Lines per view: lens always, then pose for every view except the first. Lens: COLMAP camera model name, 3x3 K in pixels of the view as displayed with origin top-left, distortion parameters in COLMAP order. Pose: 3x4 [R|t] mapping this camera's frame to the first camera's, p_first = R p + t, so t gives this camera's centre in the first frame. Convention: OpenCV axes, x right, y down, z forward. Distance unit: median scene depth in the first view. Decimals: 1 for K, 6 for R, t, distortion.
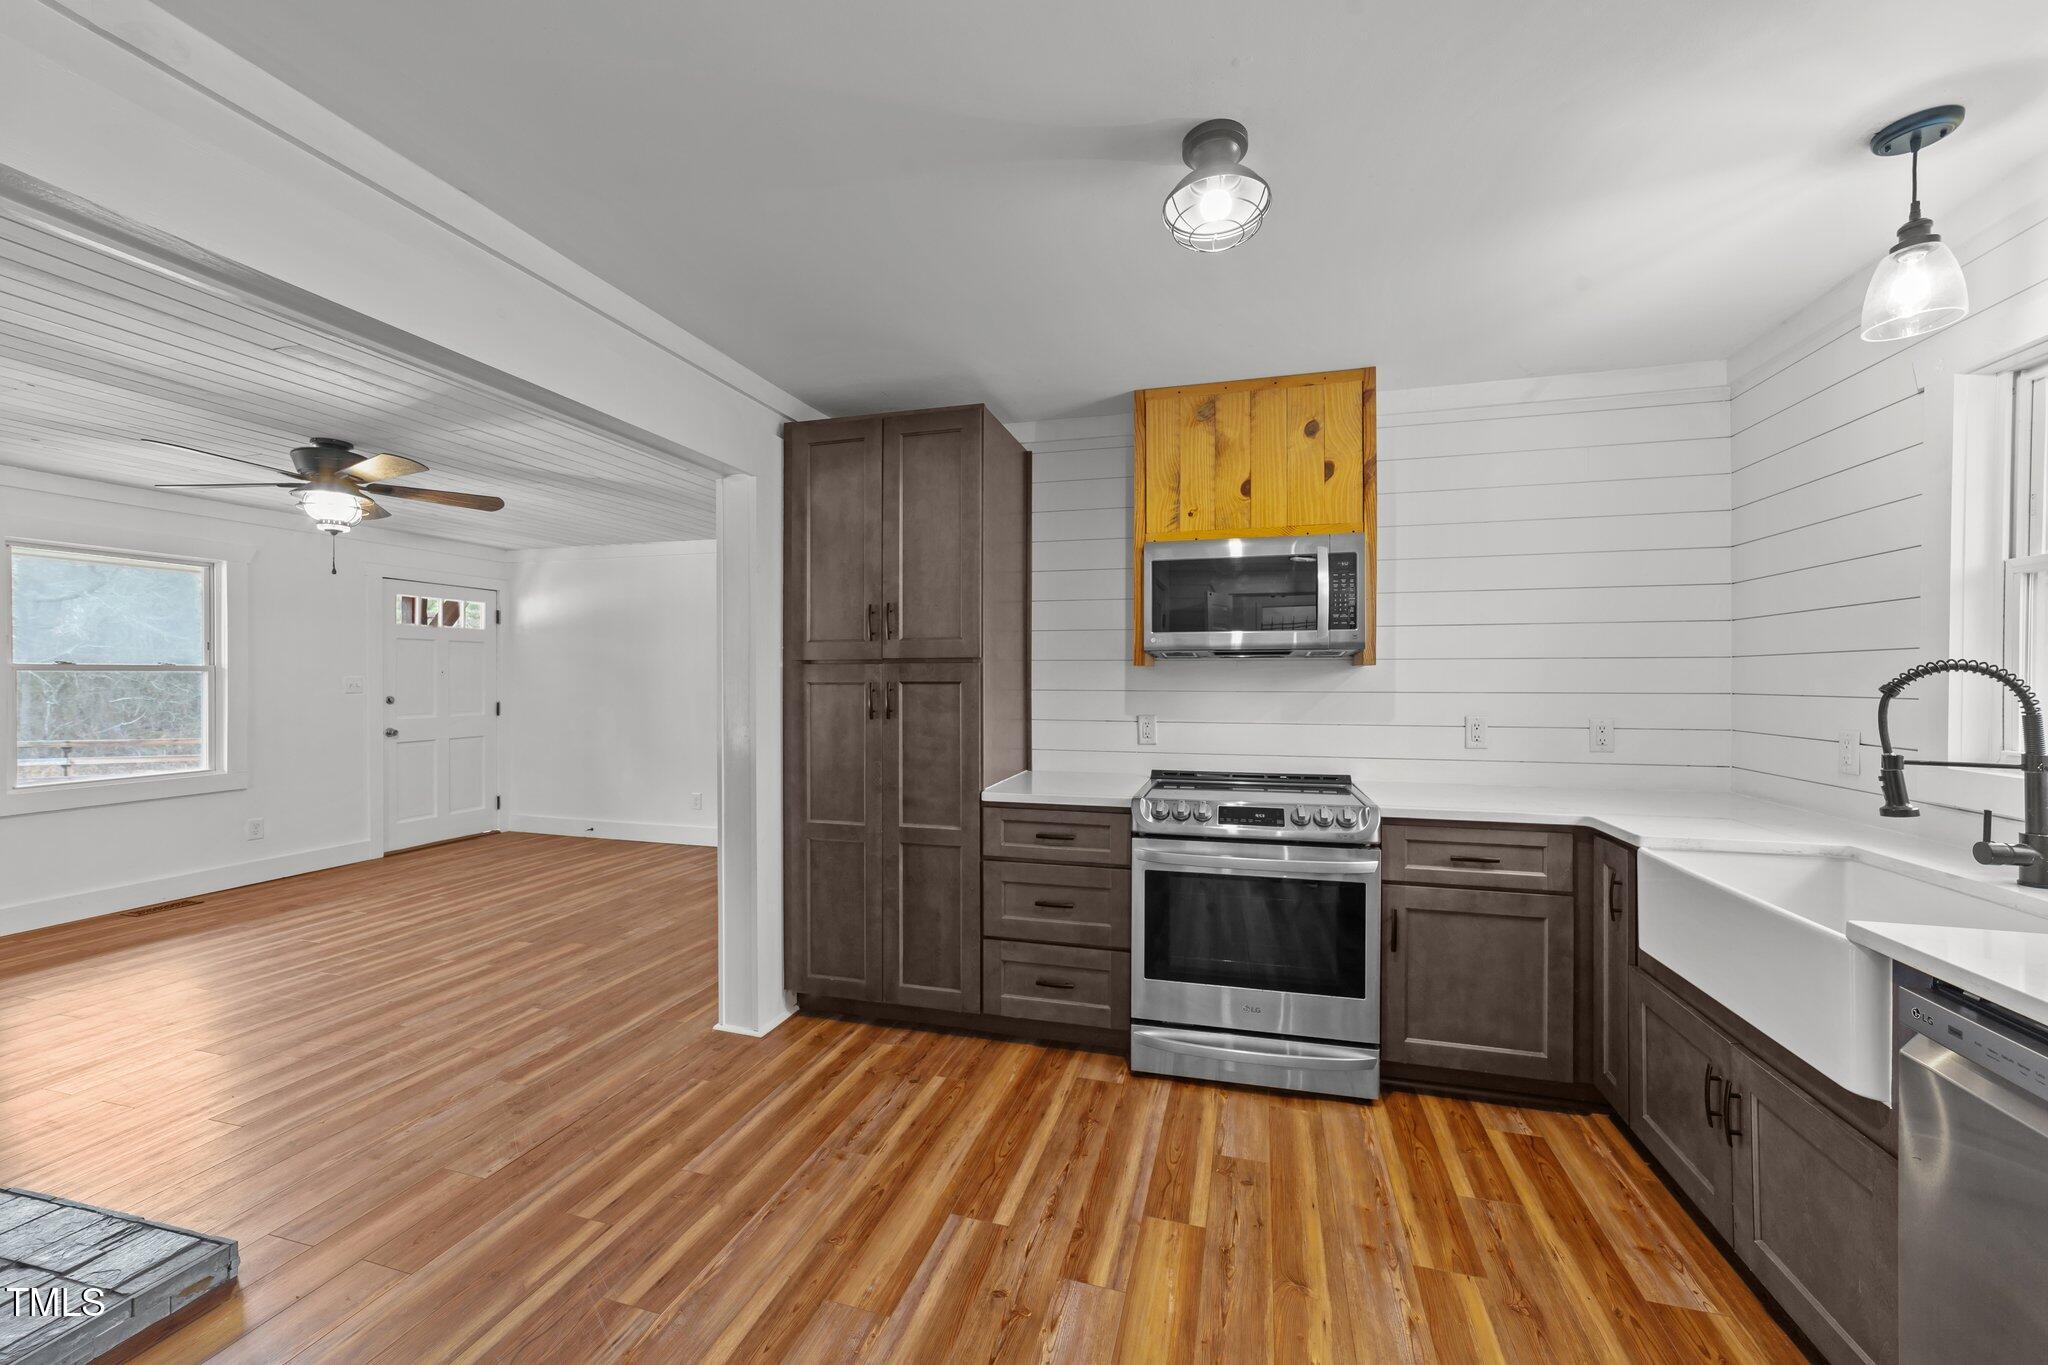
lens RADIAL K [[784.4, 0, 1025.7], [0, 784.4, 681.0], [0, 0, 1]] dist [-0.013533, 0.005725]
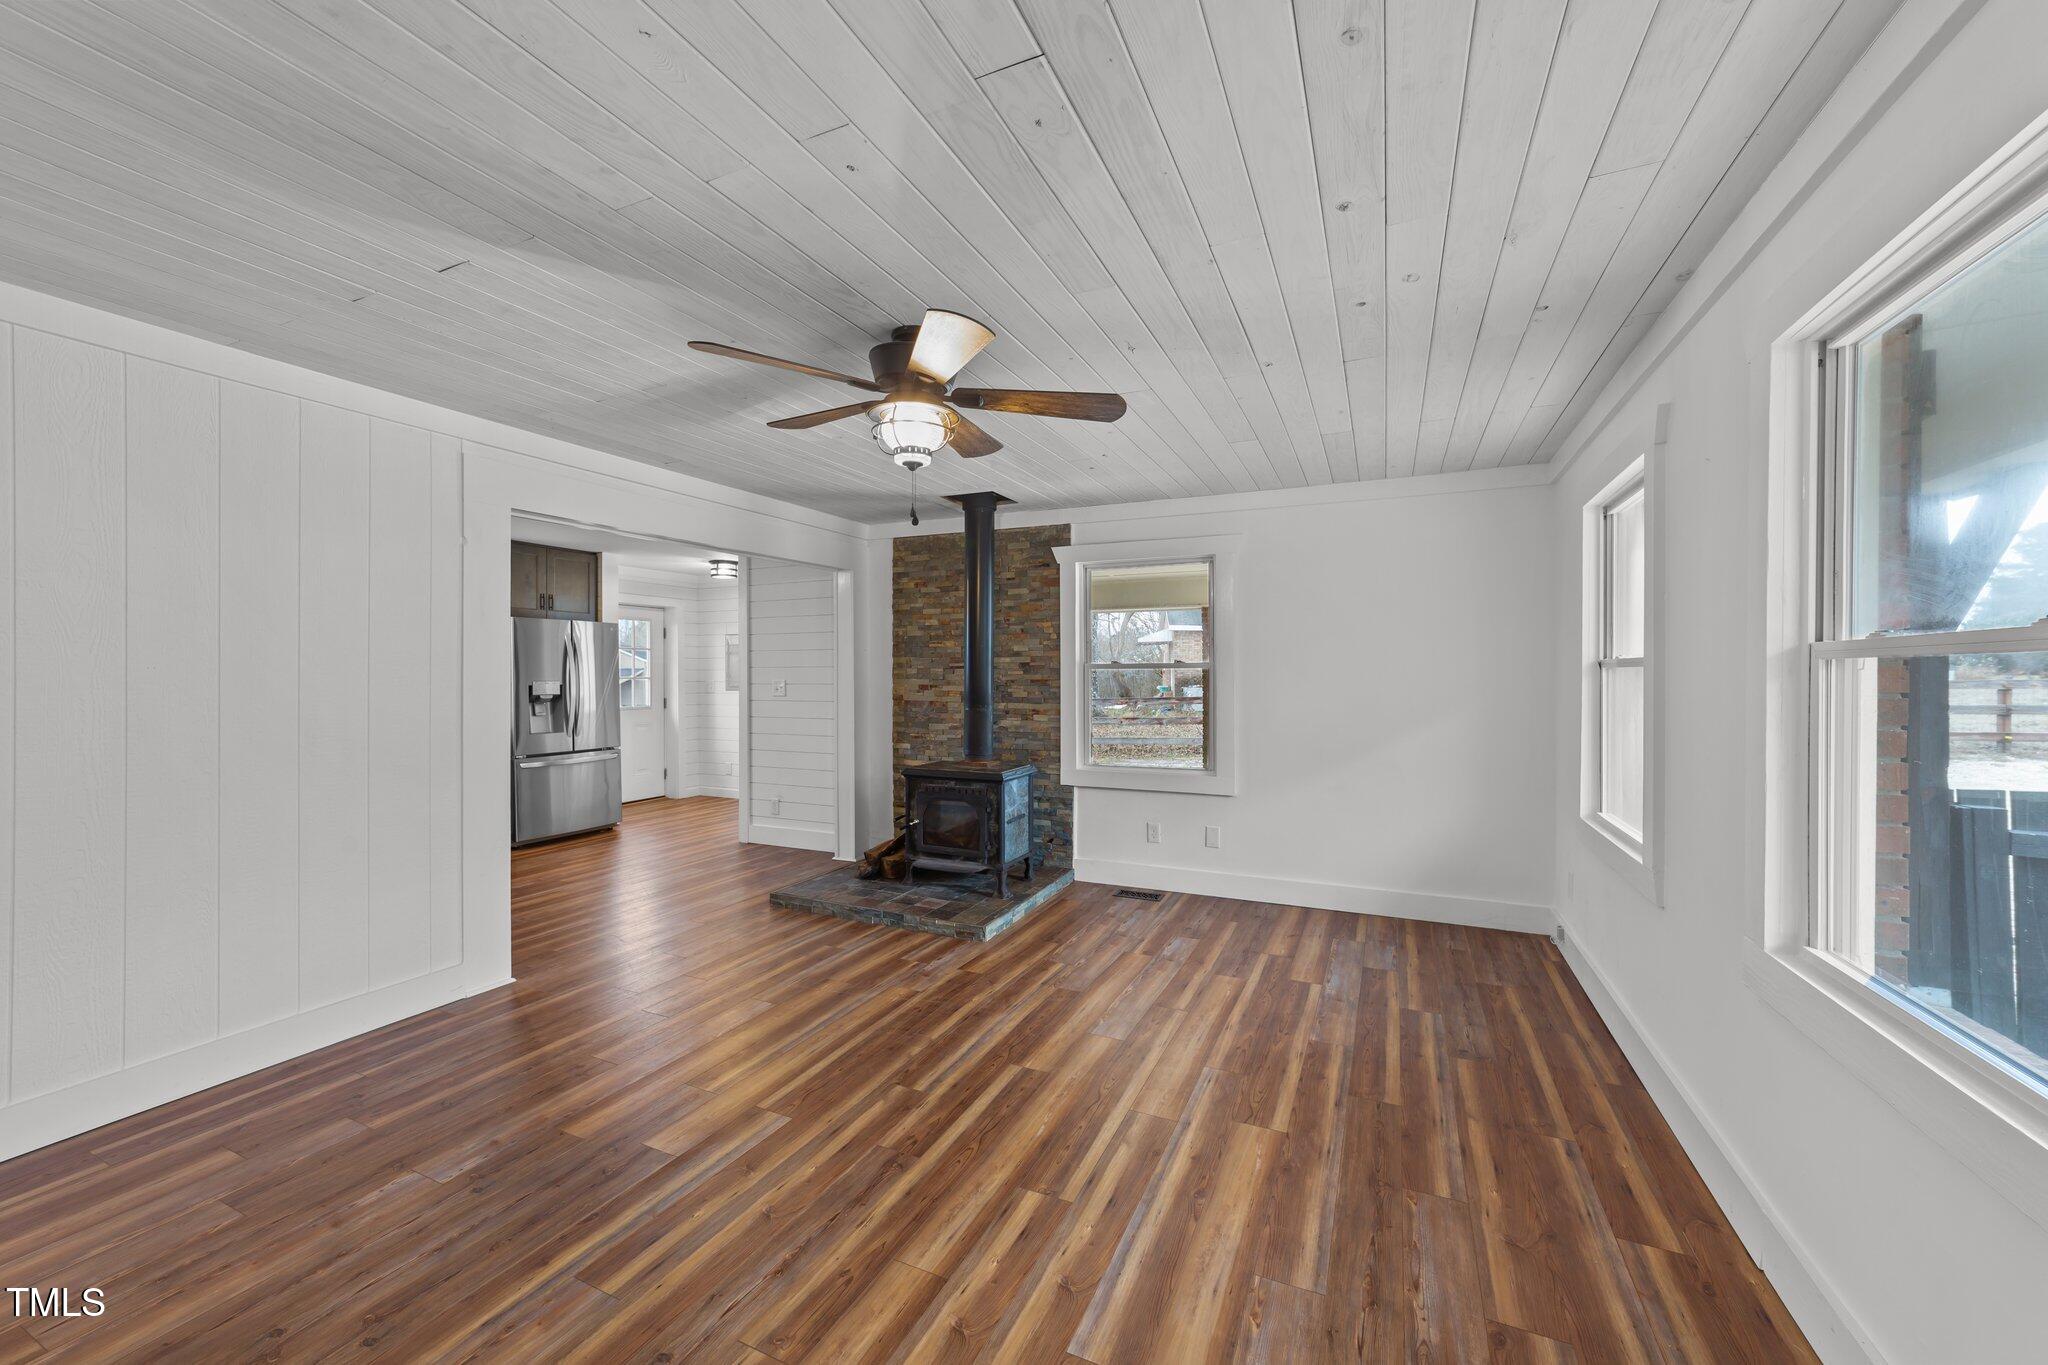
lens RADIAL K [[784.4, 0, 1039.4], [0, 784.4, 679.3], [0, 0, 1]] dist [-0.013533, 0.005725]
pose [[-0.990178, -0.000001, 0.139815, -0.941889], [0.001447, 0.999946, 0.010254, -0.009814], [-0.139807, 0.010356, -0.990125, 1.434667]]
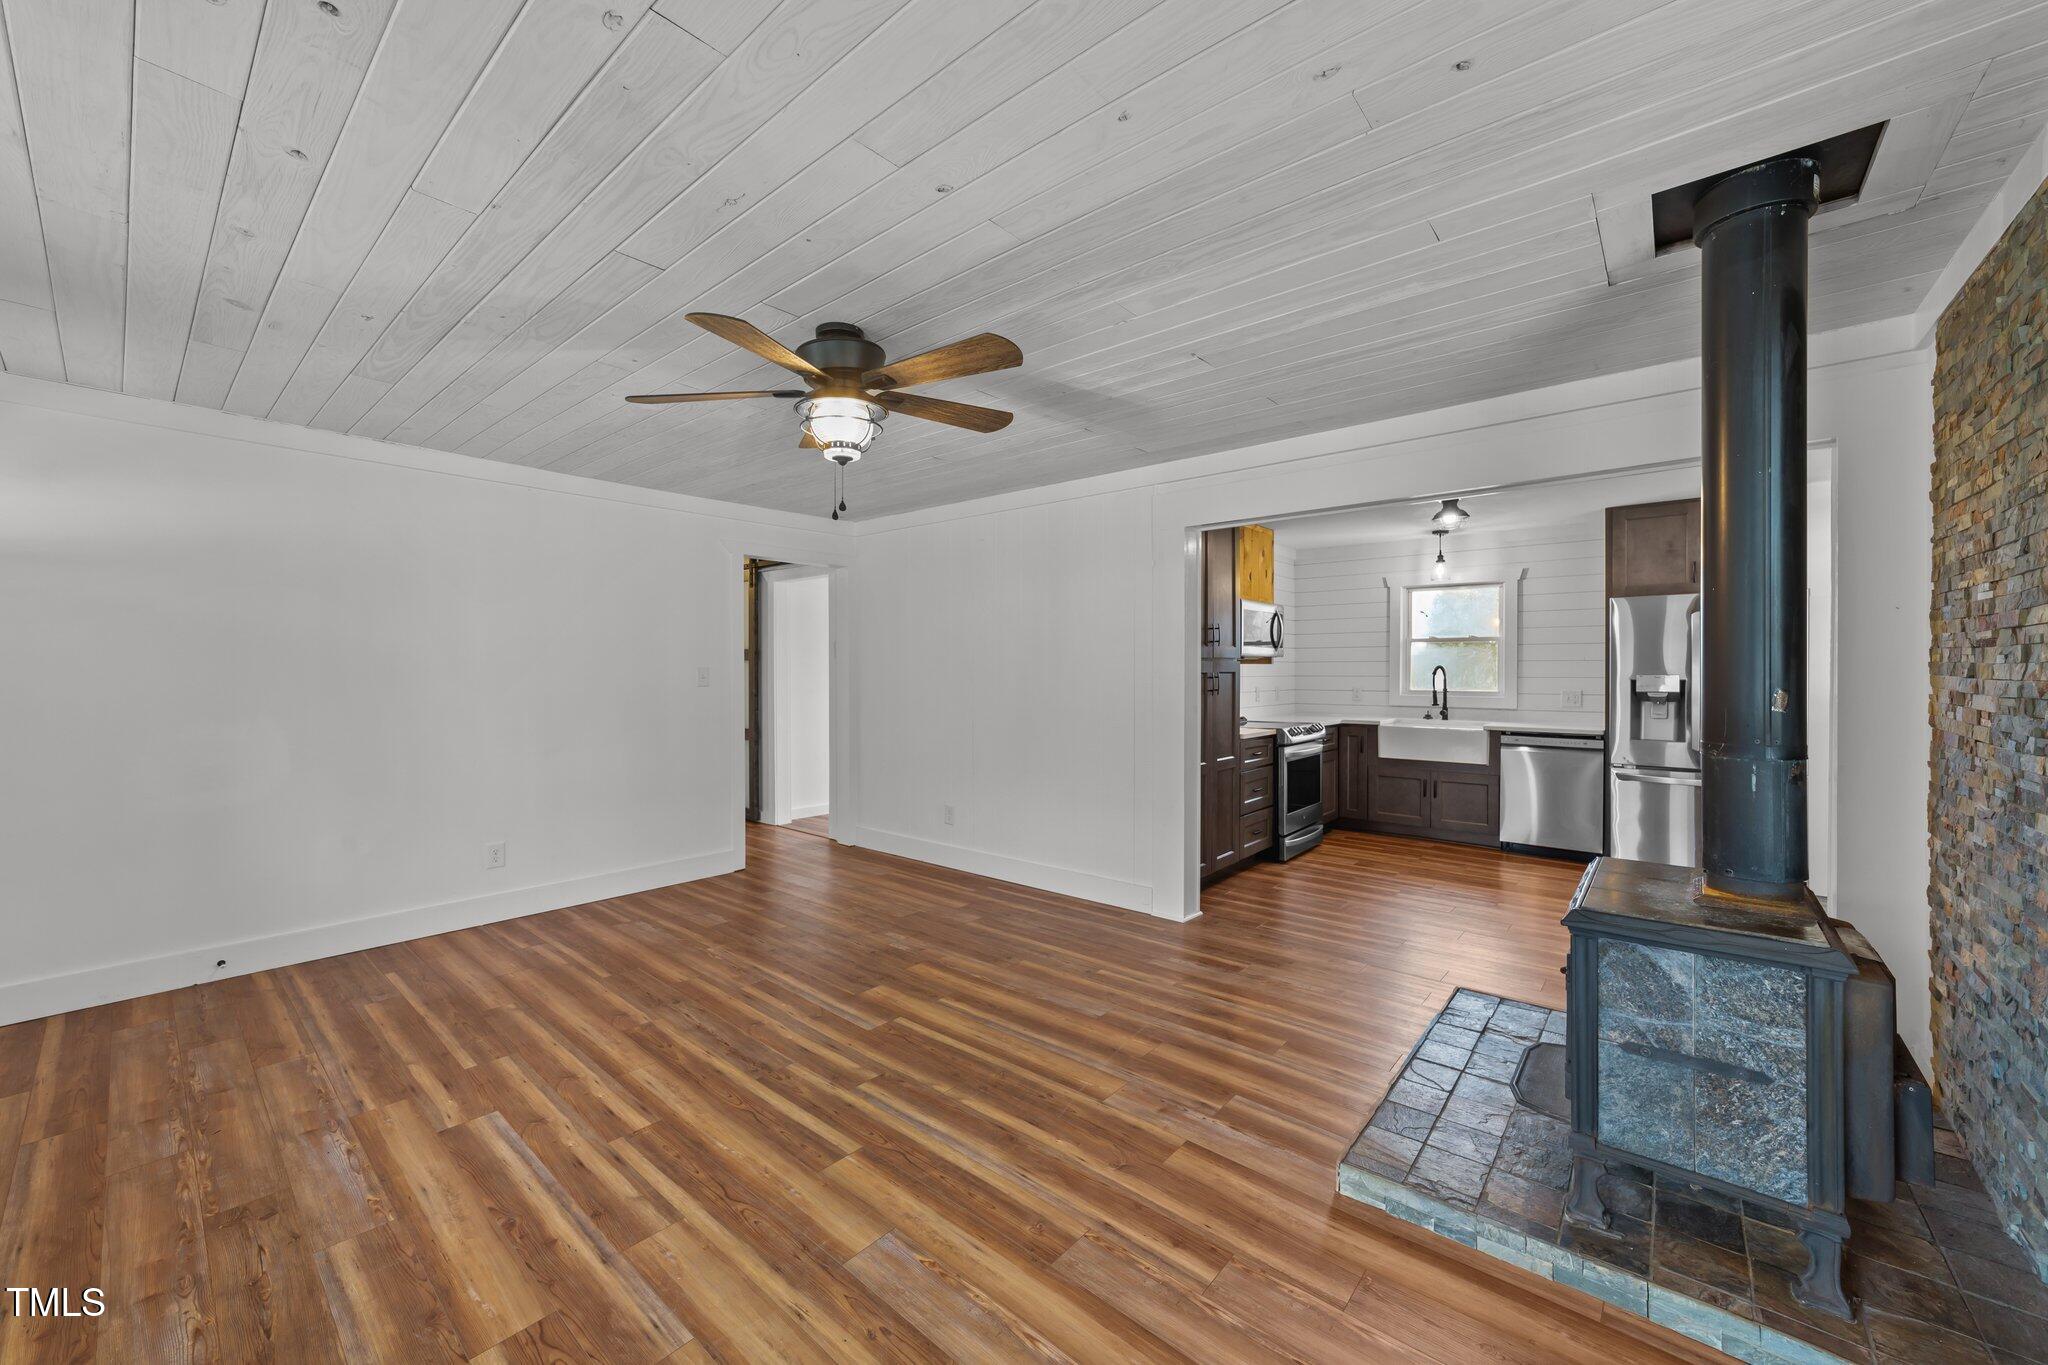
lens RADIAL K [[784.4, 0, 1022.9], [0, 784.4, 673.7], [0, 0, 1]] dist [-0.013533, 0.005725]
pose [[0.414717, -0.004334, 0.909940, -1.259199], [0.004299, 0.999987, 0.002803, -0.001651], [-0.909940, 0.002750, 0.414730, 0.479911]]
